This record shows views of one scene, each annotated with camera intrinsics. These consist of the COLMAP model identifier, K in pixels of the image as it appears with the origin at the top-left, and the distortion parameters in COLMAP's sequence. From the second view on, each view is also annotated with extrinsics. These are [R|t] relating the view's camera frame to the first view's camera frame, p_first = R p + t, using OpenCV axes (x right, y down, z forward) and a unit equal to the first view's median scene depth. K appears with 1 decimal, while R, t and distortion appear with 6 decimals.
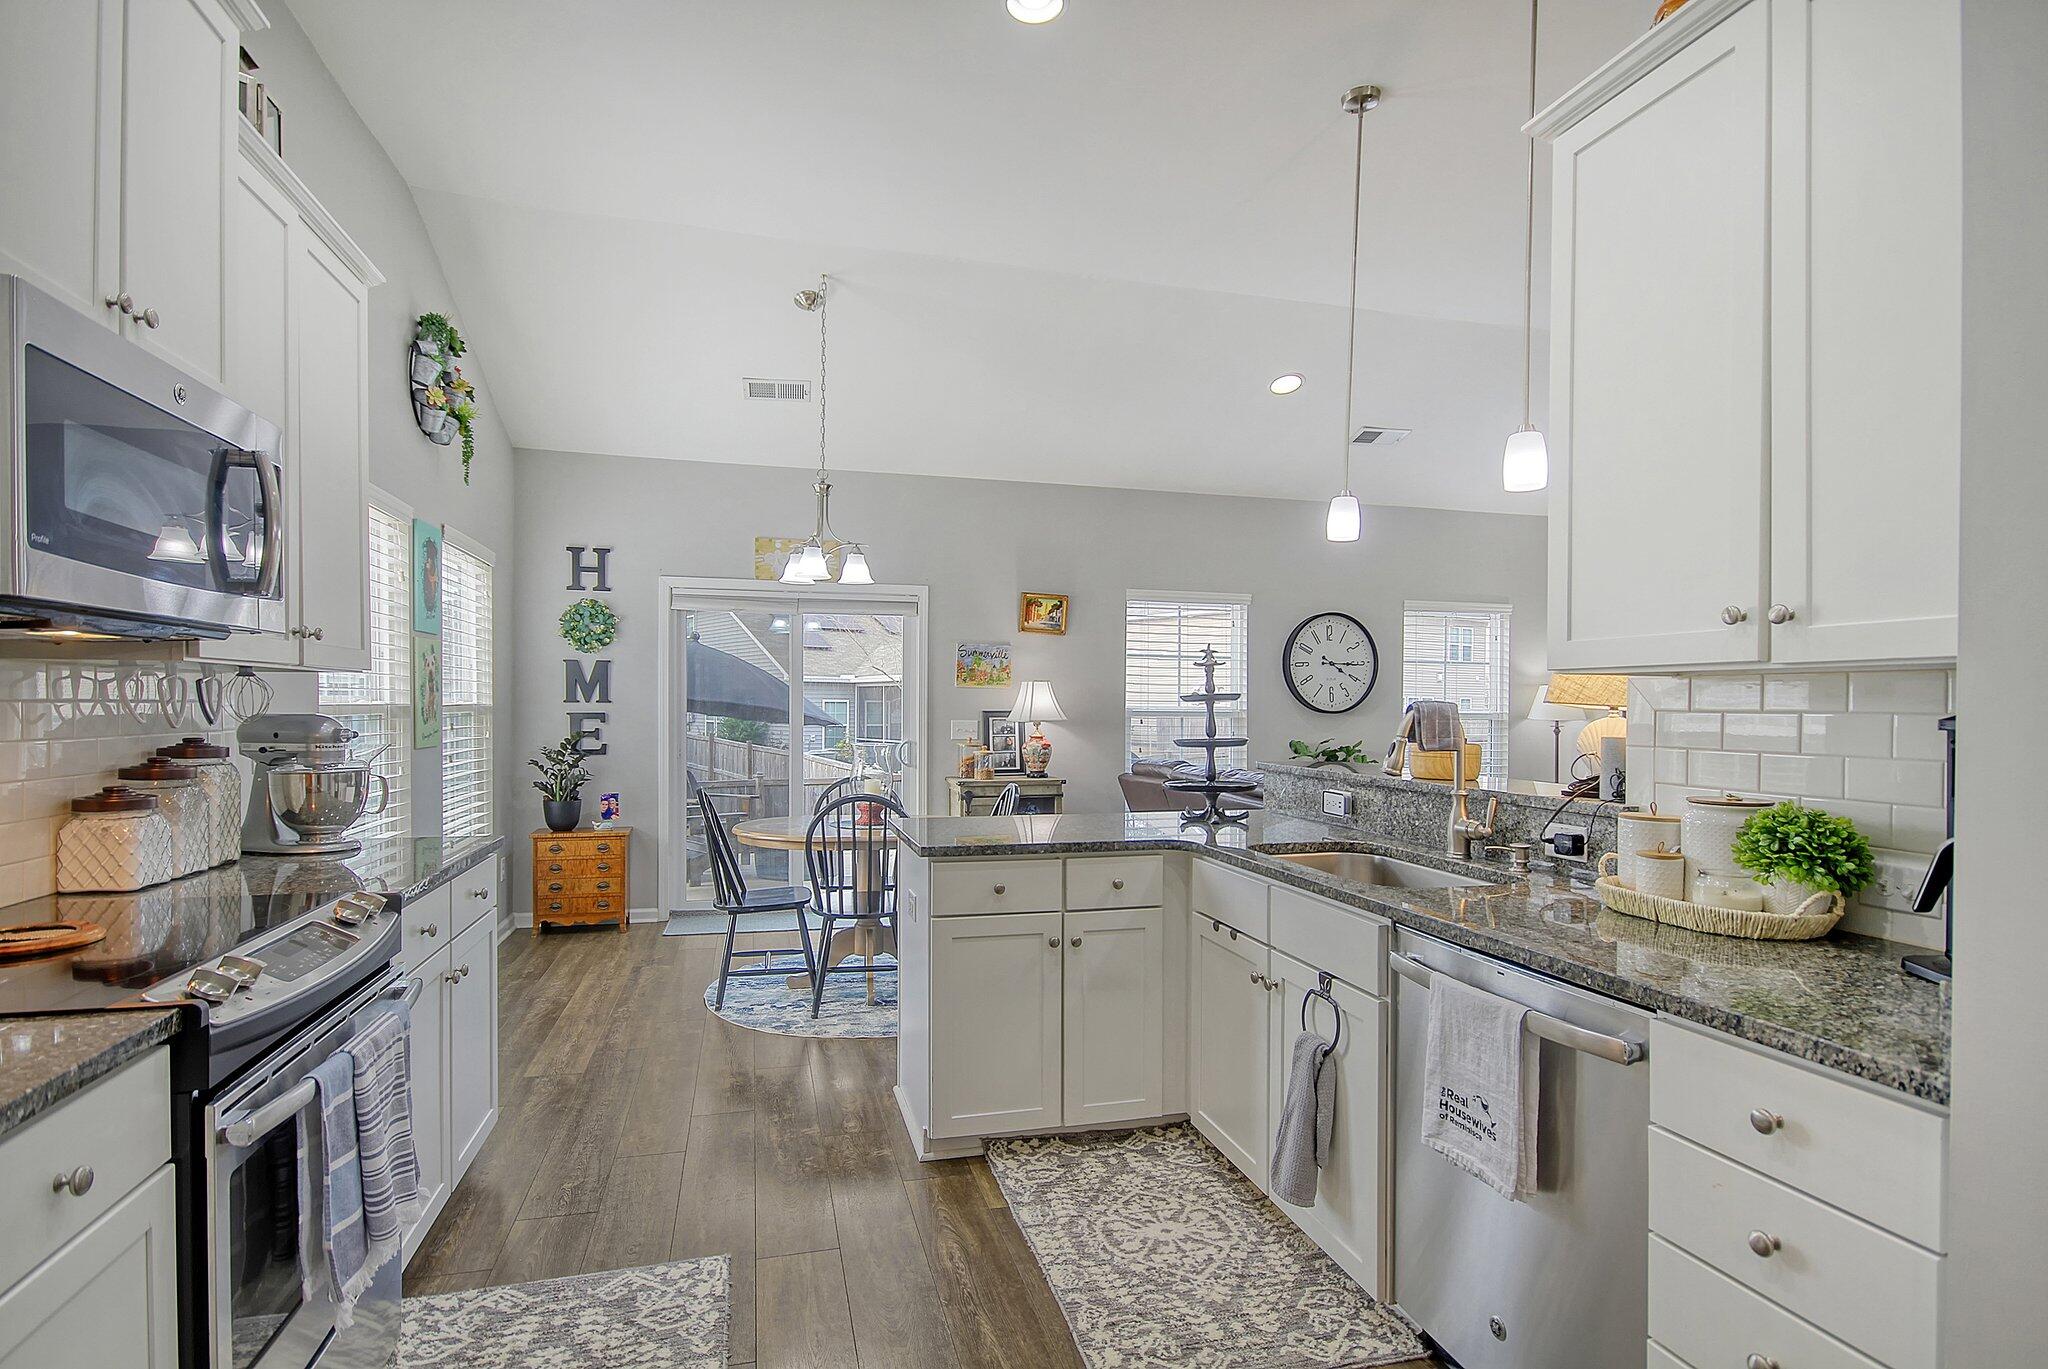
lens RADIAL K [[1020.7, 0, 1003.9], [0, 1020.7, 687.0], [0, 0, 1]] dist [0.002504, 0.001114]
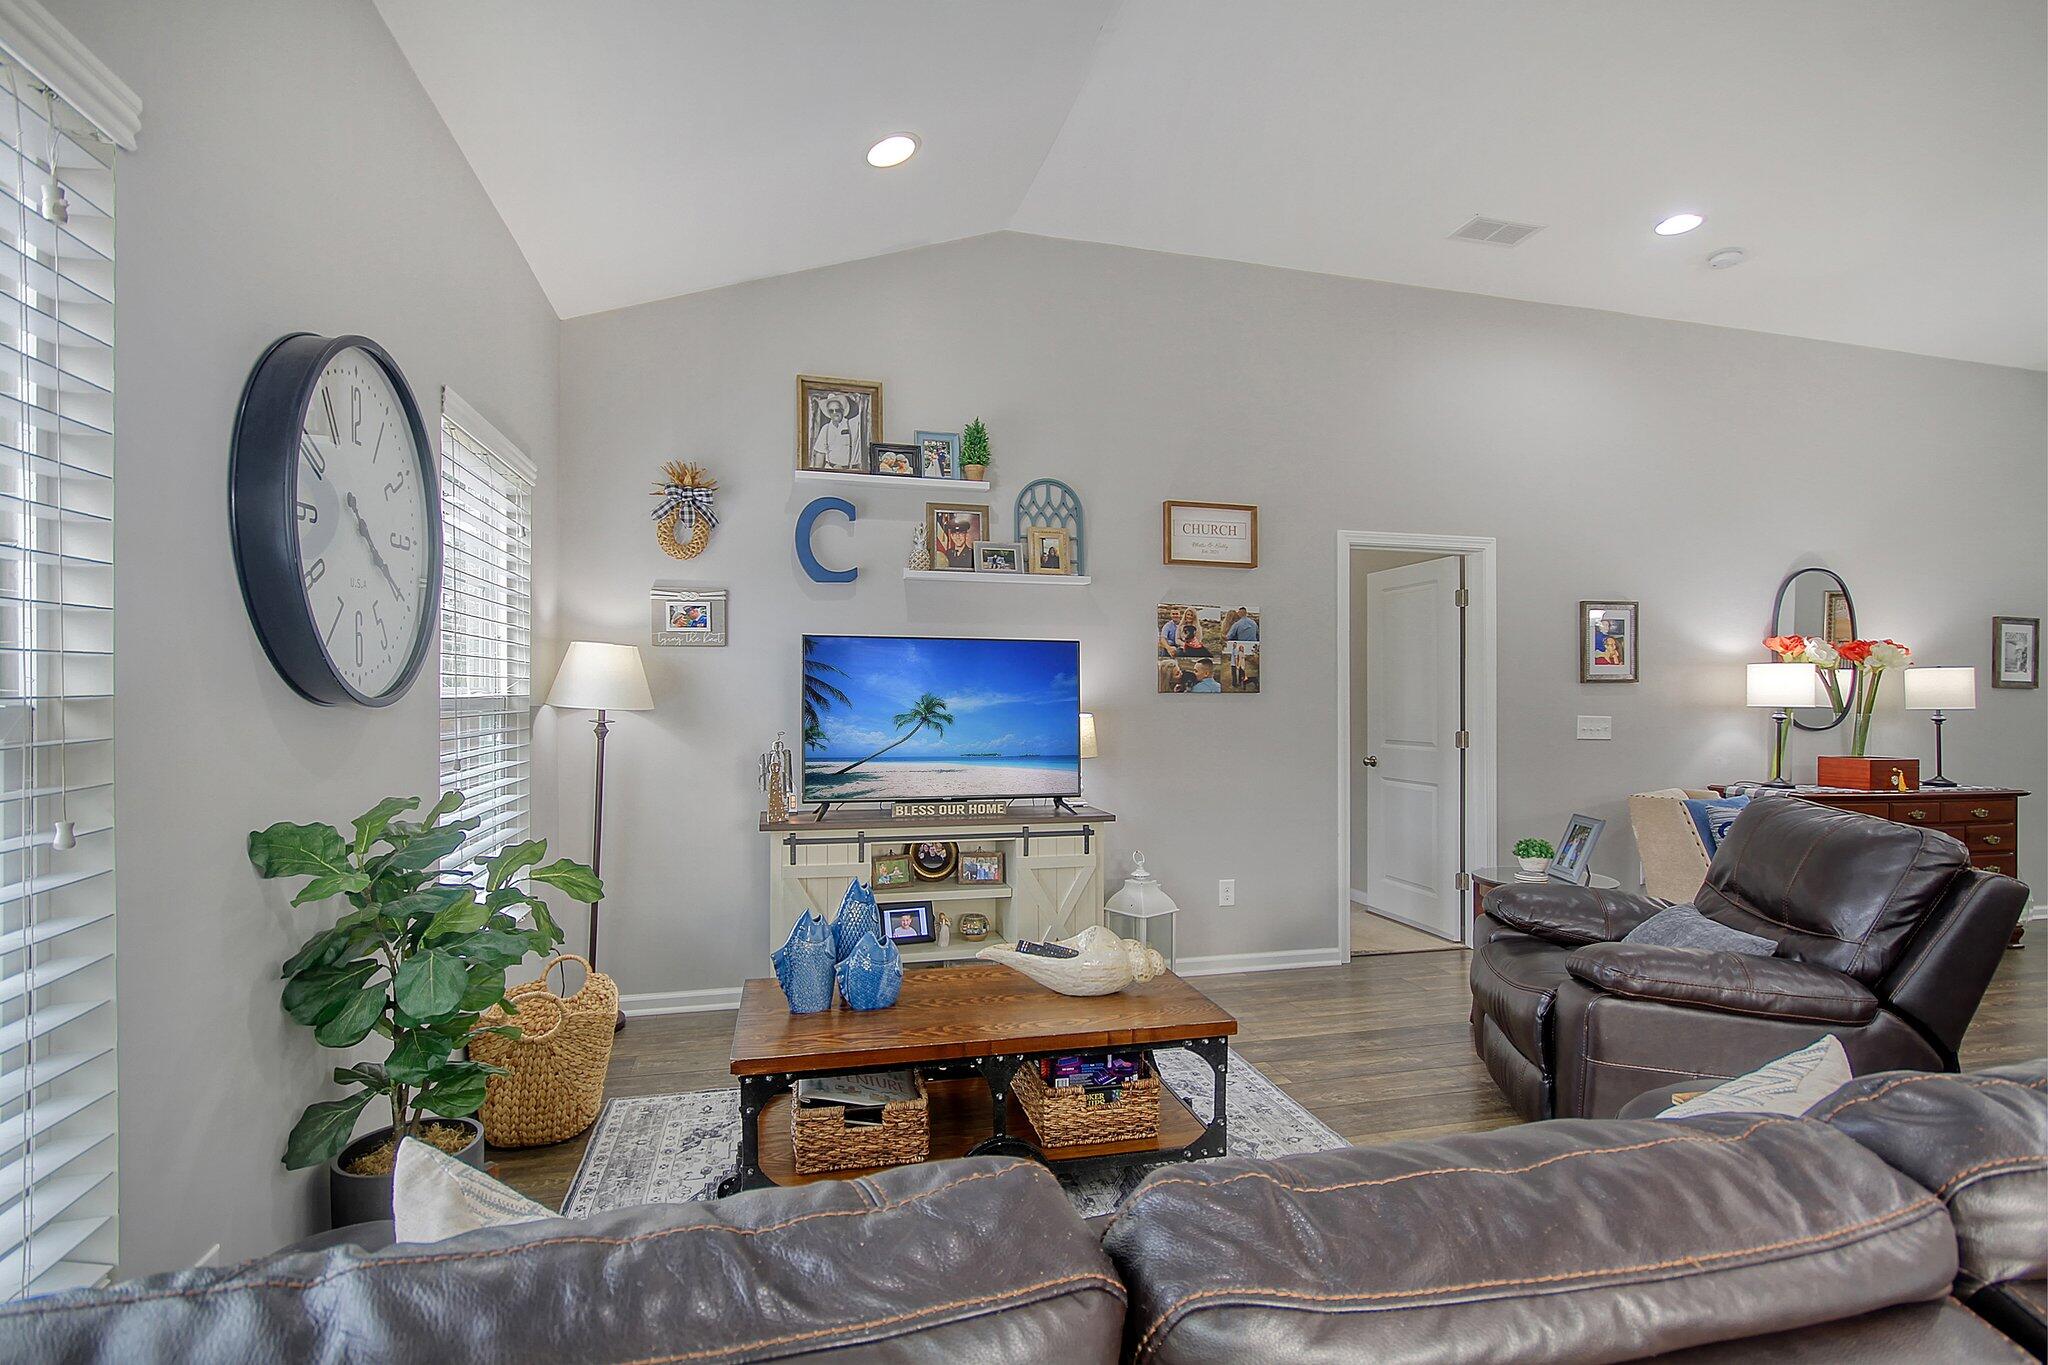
lens RADIAL K [[970.4, 0, 1021.6], [0, 970.4, 683.9], [0, 0, 1]] dist [0.003020, 0.000372]
pose [[0.001249, 0.003128, 0.999994, 0.063639], [-0.025655, 0.999666, -0.003095, 0.018483], [-0.999670, -0.025651, 0.001329, 0.949184]]
